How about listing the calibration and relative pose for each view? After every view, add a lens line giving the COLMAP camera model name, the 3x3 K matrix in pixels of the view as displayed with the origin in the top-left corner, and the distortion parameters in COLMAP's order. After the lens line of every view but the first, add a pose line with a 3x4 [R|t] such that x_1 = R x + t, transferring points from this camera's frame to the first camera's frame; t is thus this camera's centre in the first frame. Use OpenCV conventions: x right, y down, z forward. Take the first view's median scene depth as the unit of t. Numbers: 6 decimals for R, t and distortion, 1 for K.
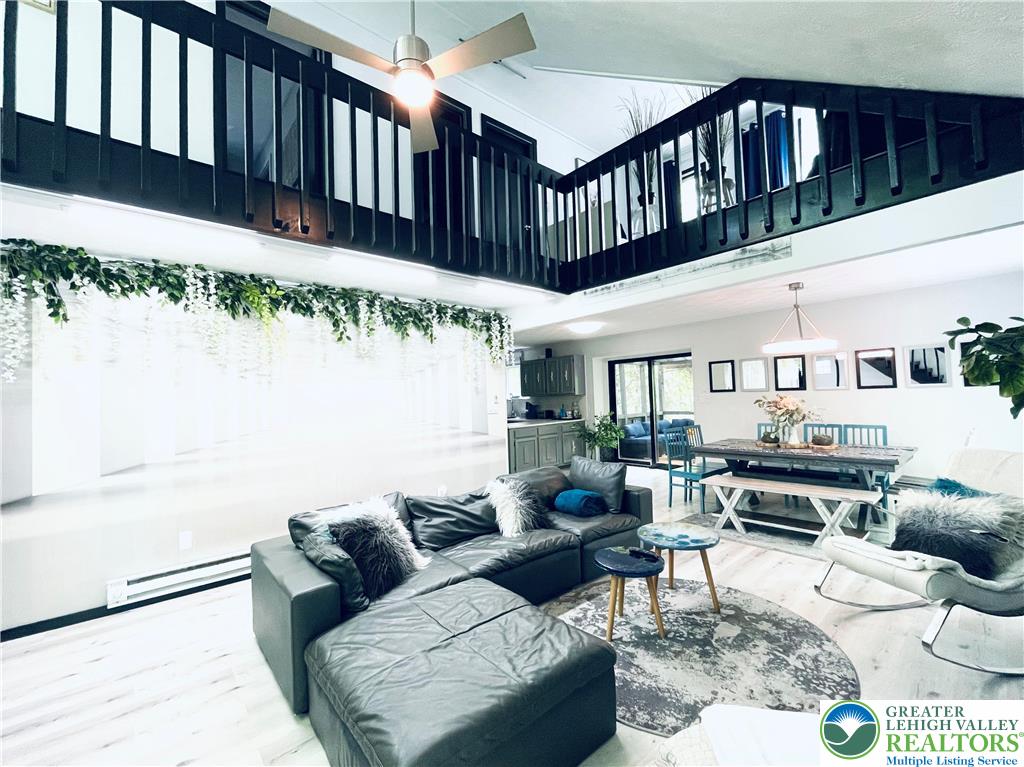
lens RADIAL K [[431.6, 0, 512.0], [0, 431.6, 383.5], [0, 0, 1]] dist [-0.000479, 0.000037]
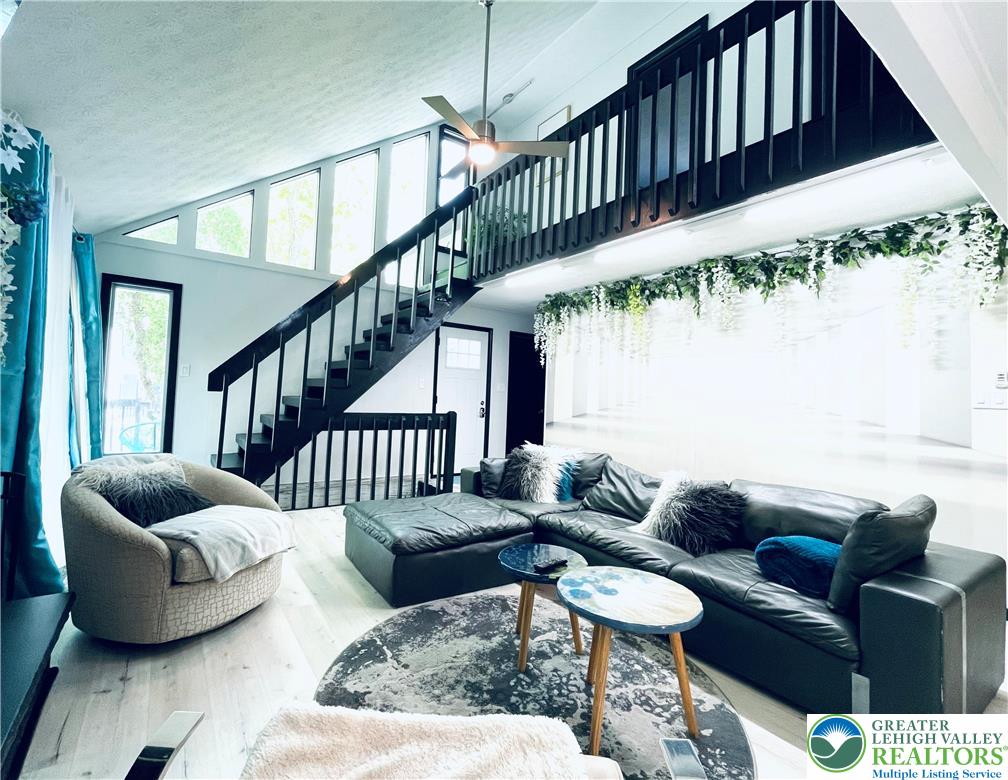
lens RADIAL K [[460.6, 0, 489.1], [0, 460.6, 378.5], [0, 0, 1]] dist [0.000431, 0.000016]
pose [[-0.103740, -0.009534, -0.994559, 0.755766], [-0.005976, 0.999942, -0.008963, 0.060245], [0.994586, 0.005014, -0.103791, 0.673650]]
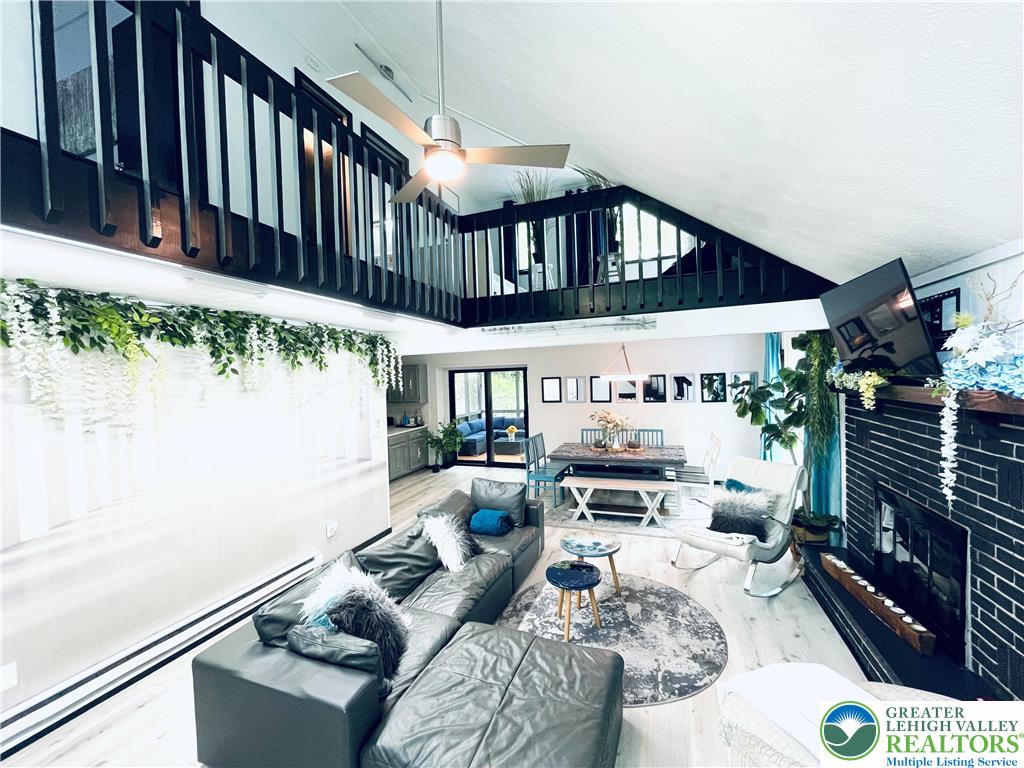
lens RADIAL K [[415.9, 0, 512.0], [0, 415.9, 384.0], [0, 0, 1]] dist [-0.001700, 0.000260]
pose [[0.876140, -0.005057, 0.482030, -0.316185], [-0.011596, 0.999435, 0.031561, -0.119675], [-0.481917, -0.033242, 0.875586, 0.034983]]
